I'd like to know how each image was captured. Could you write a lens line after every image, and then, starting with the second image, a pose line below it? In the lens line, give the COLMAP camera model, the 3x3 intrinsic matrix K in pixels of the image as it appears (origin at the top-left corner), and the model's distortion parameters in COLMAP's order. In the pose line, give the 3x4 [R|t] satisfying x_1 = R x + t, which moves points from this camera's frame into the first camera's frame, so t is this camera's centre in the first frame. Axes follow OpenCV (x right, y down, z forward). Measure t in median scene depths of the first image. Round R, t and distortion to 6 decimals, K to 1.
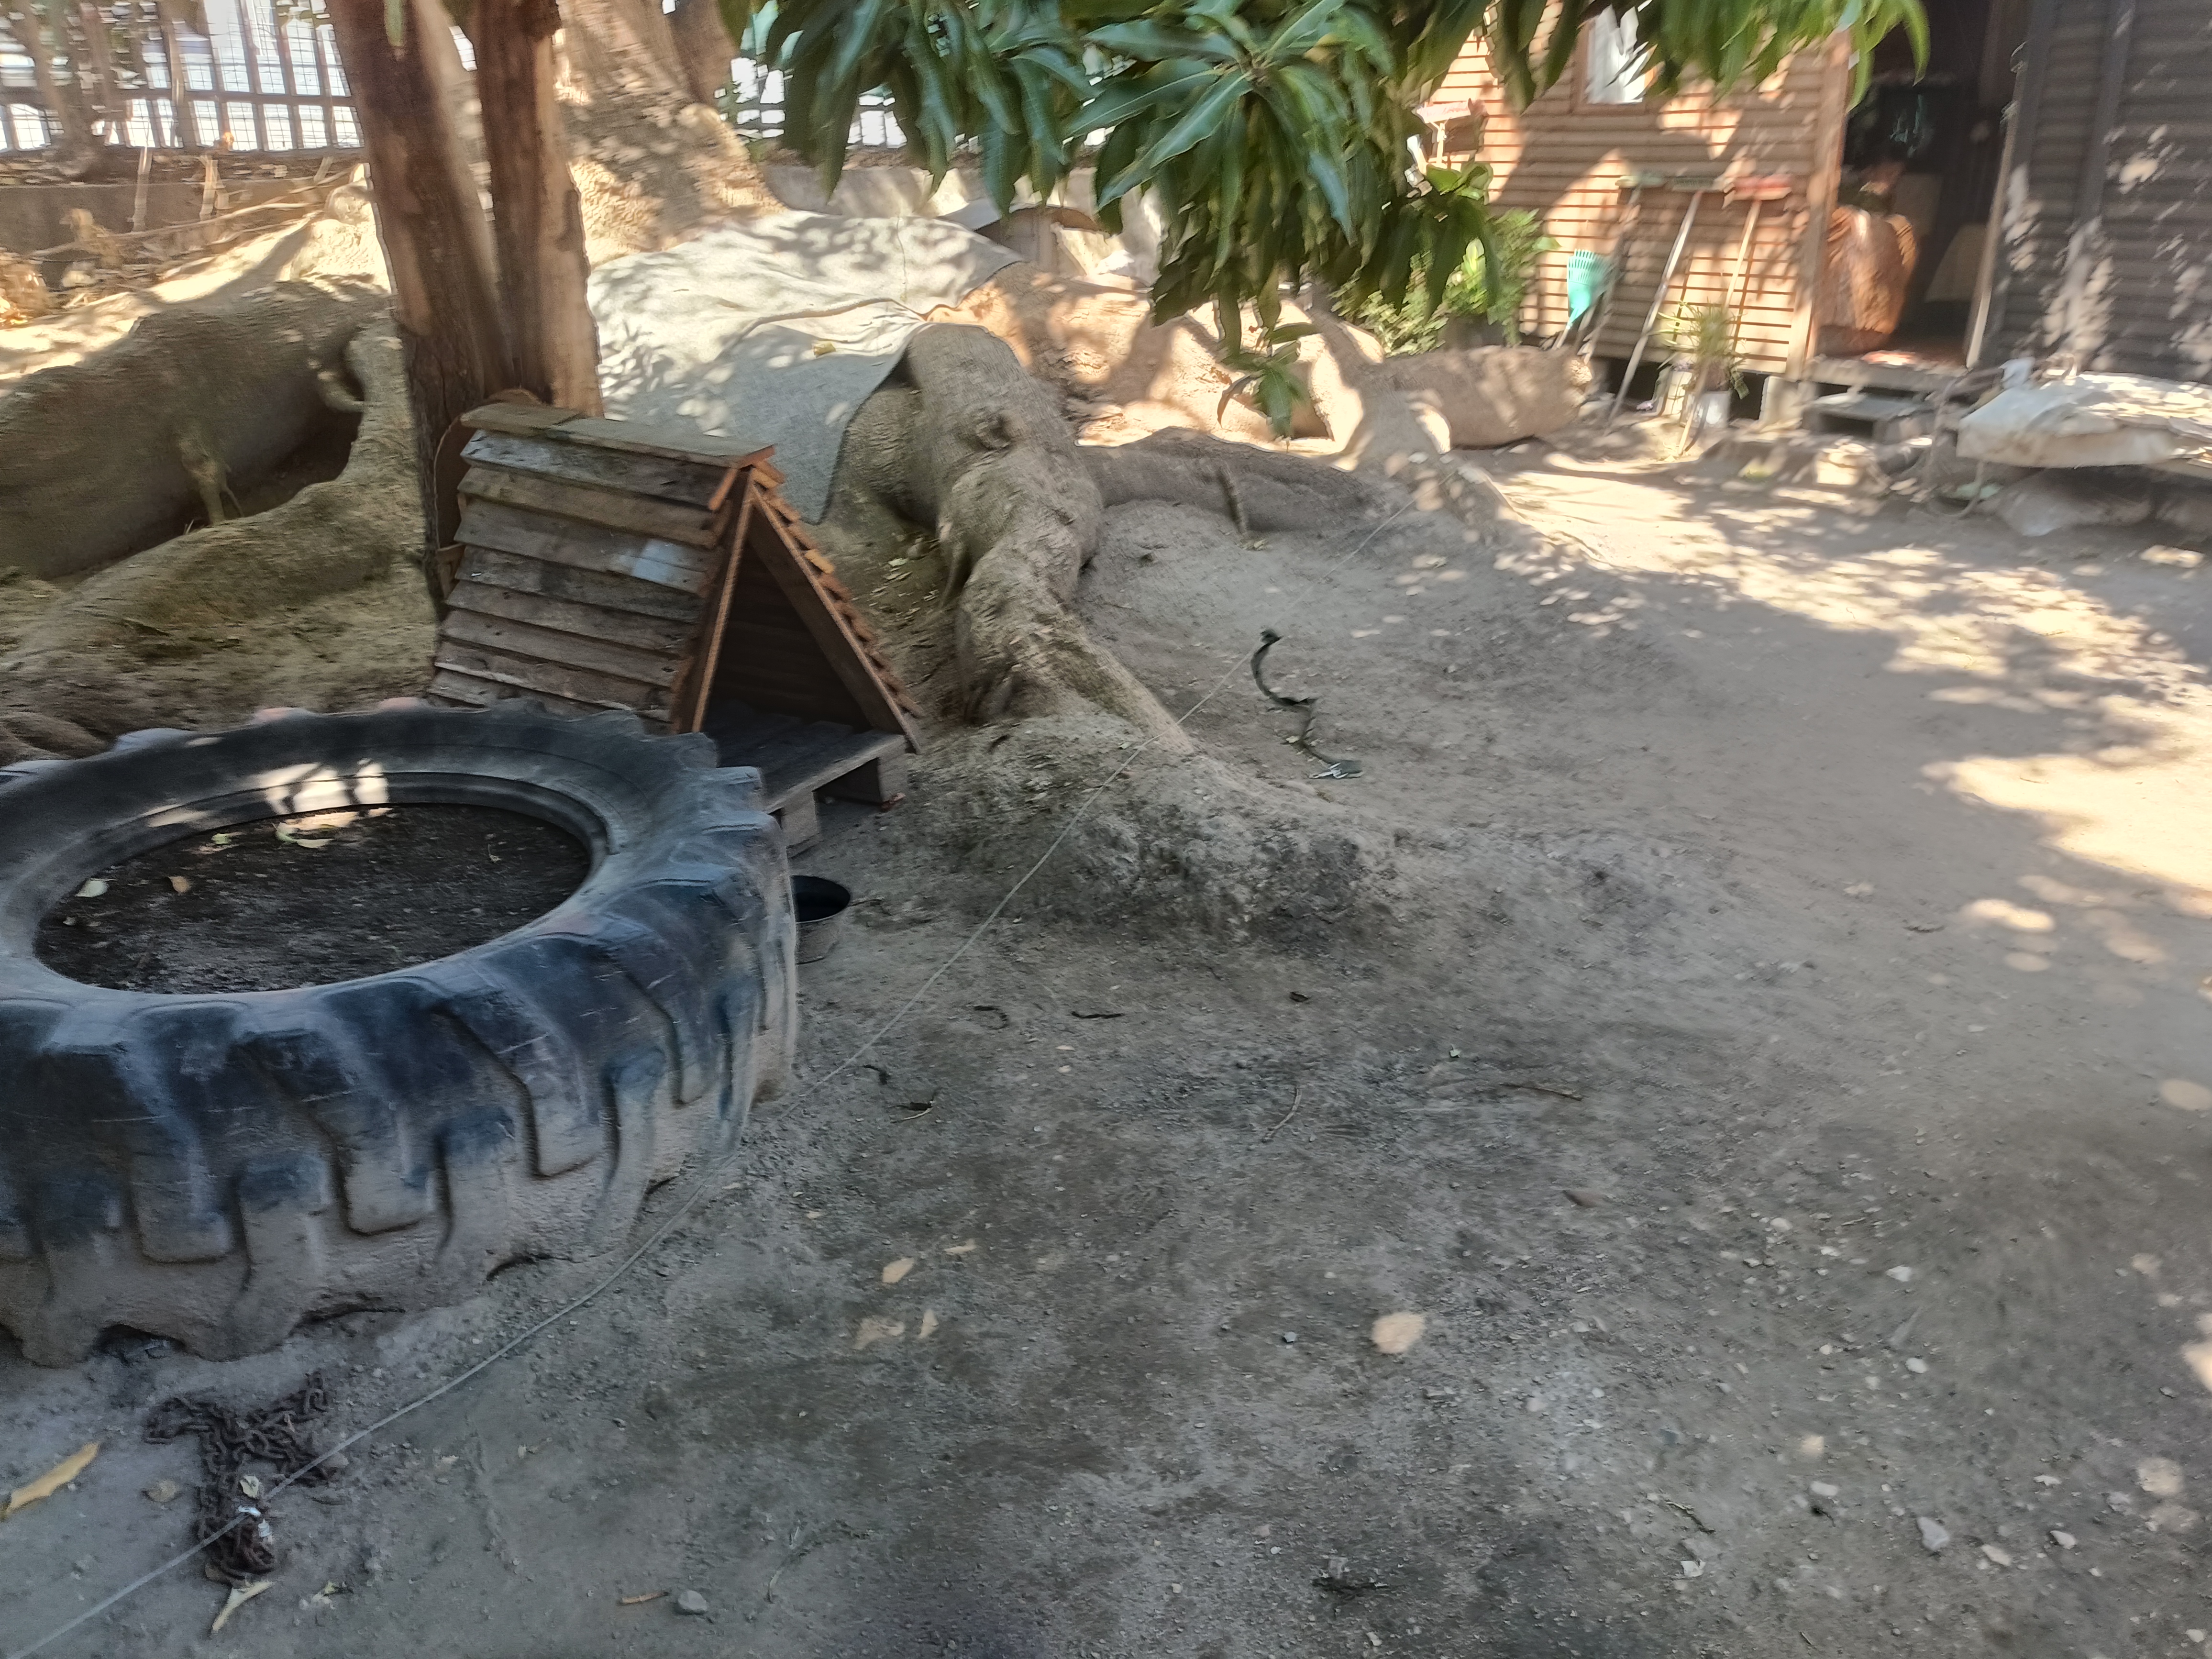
lens RADIAL K [[1544.9, 0, 1110.2], [0, 1544.9, 822.9], [0, 0, 1]] dist [0.022136, -0.010620]
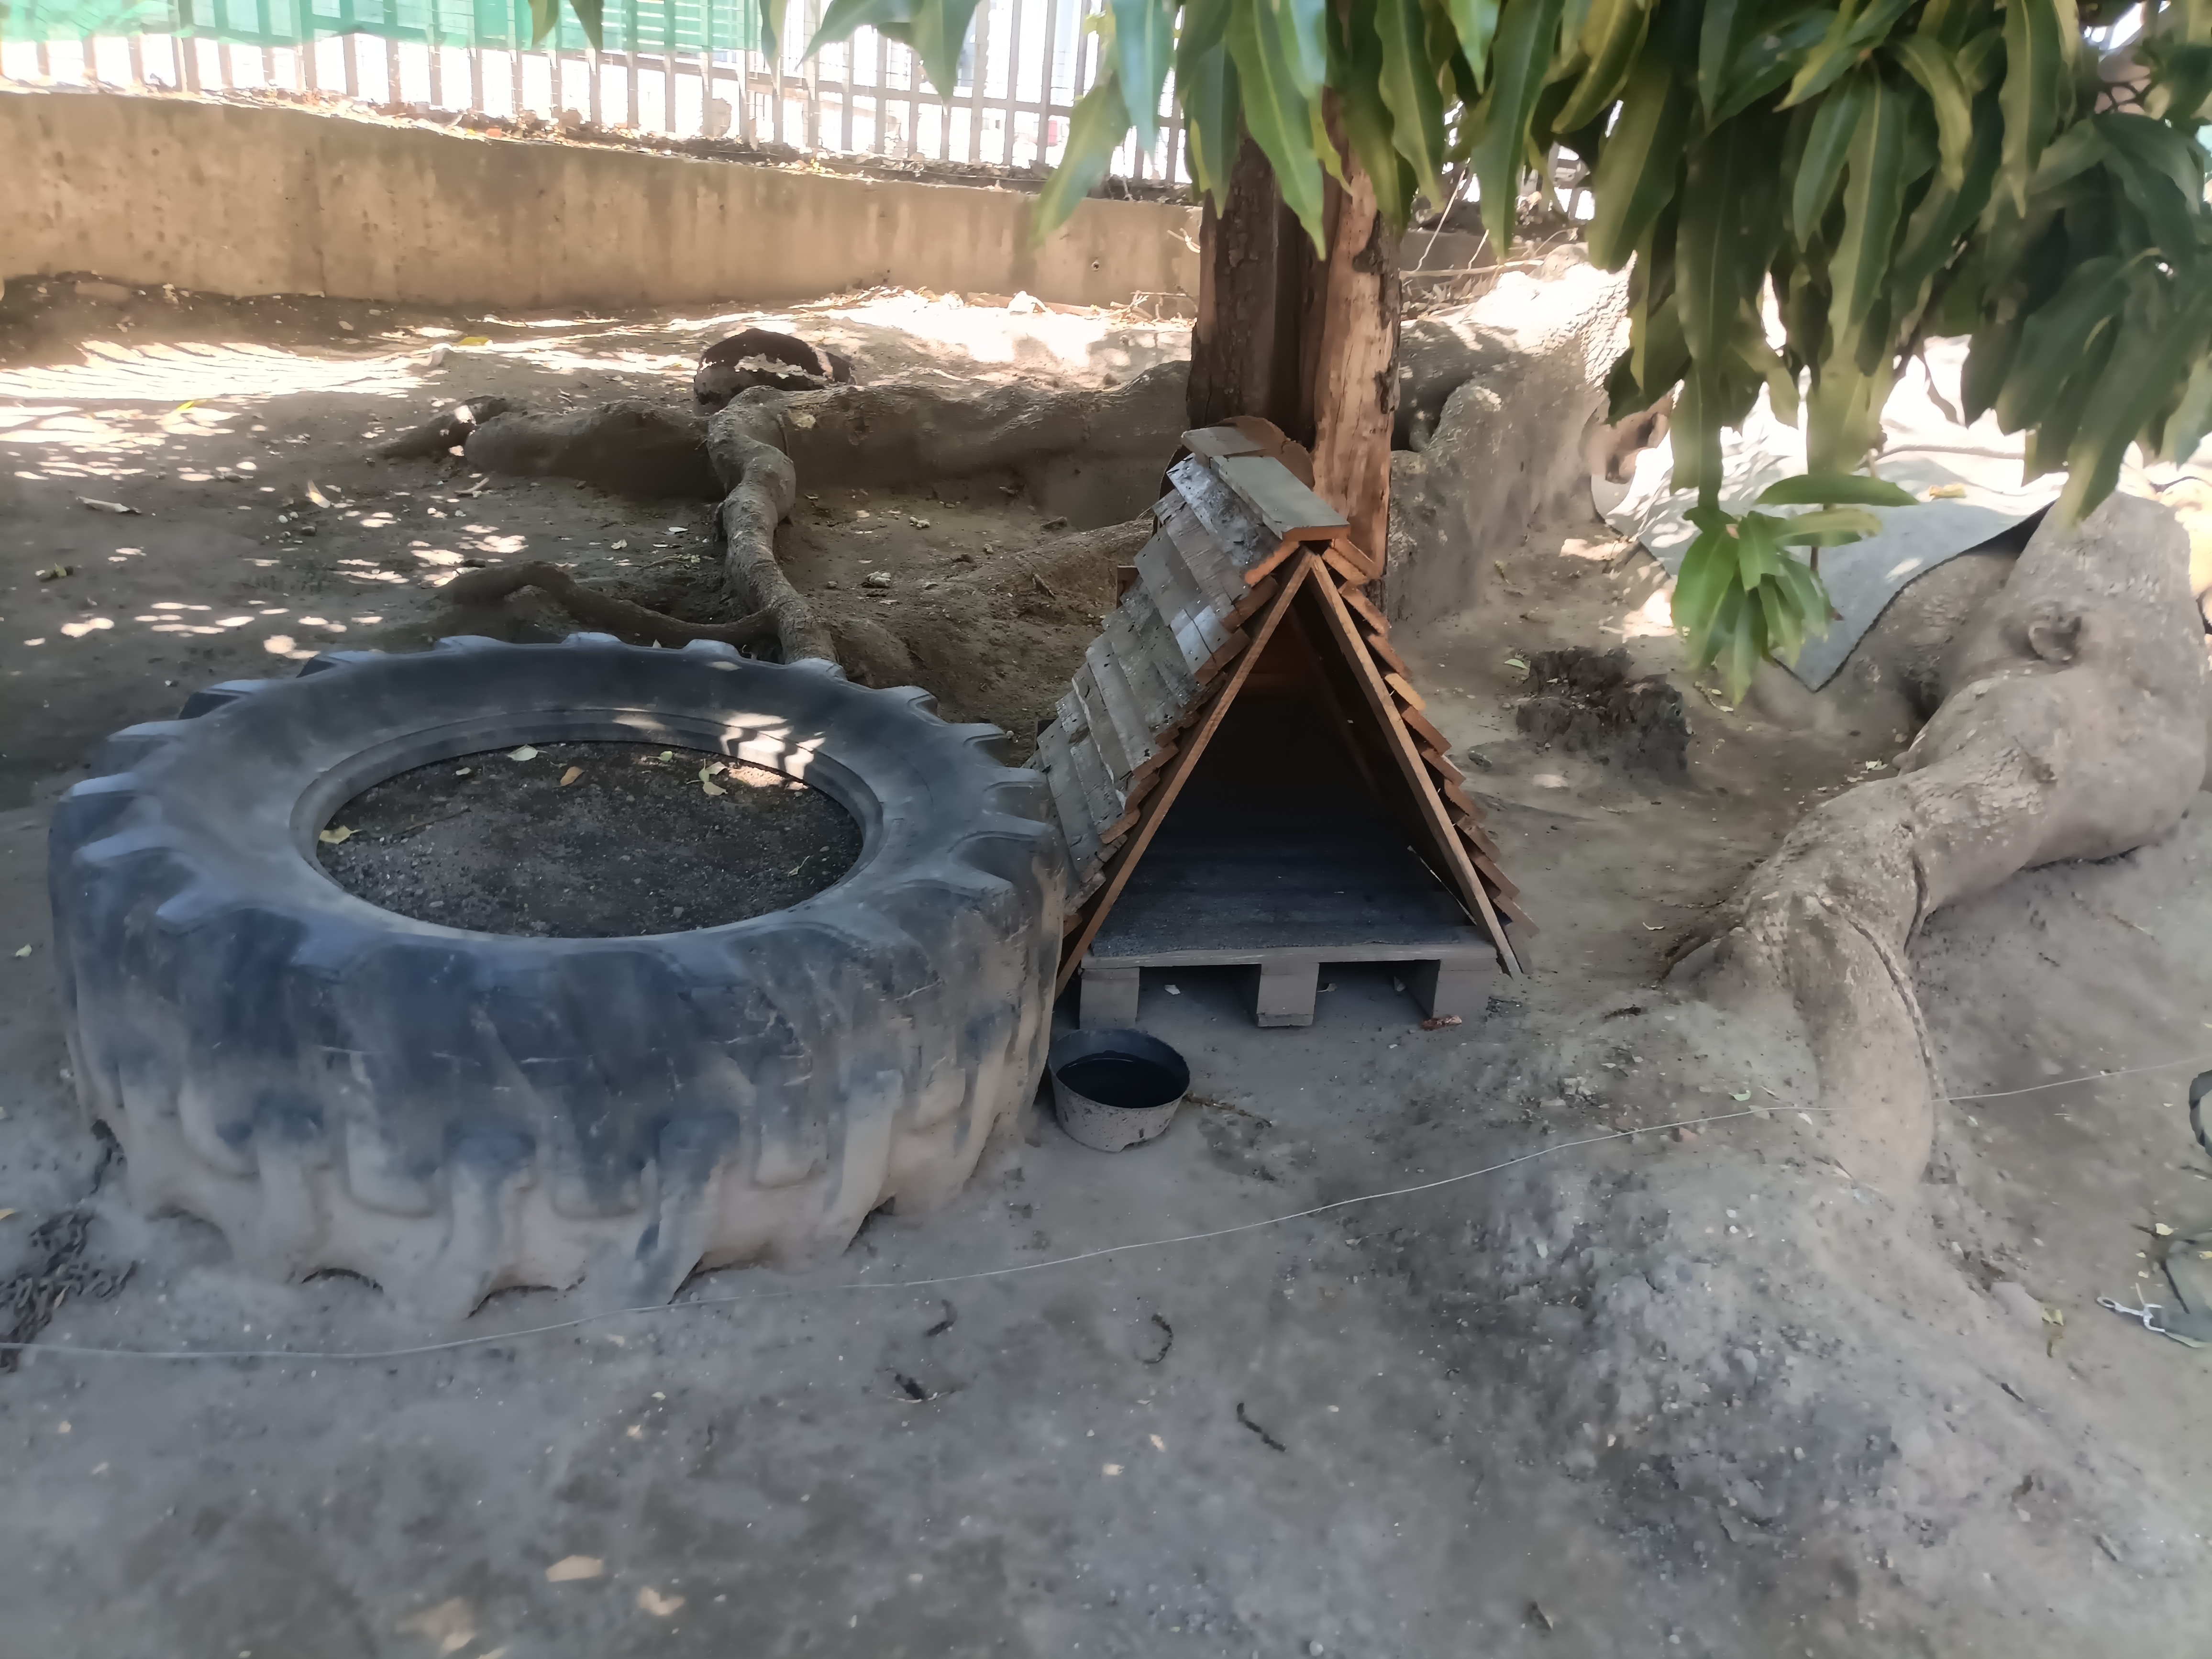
lens RADIAL K [[1544.9, 0, 1102.4], [0, 1544.9, 840.6], [0, 0, 1]] dist [0.022136, -0.010620]
pose [[0.666676, 0.356131, -0.654763, 0.266832], [-0.387058, 0.916148, 0.104201, -0.136662], [0.636969, 0.183963, 0.748618, 0.380855]]
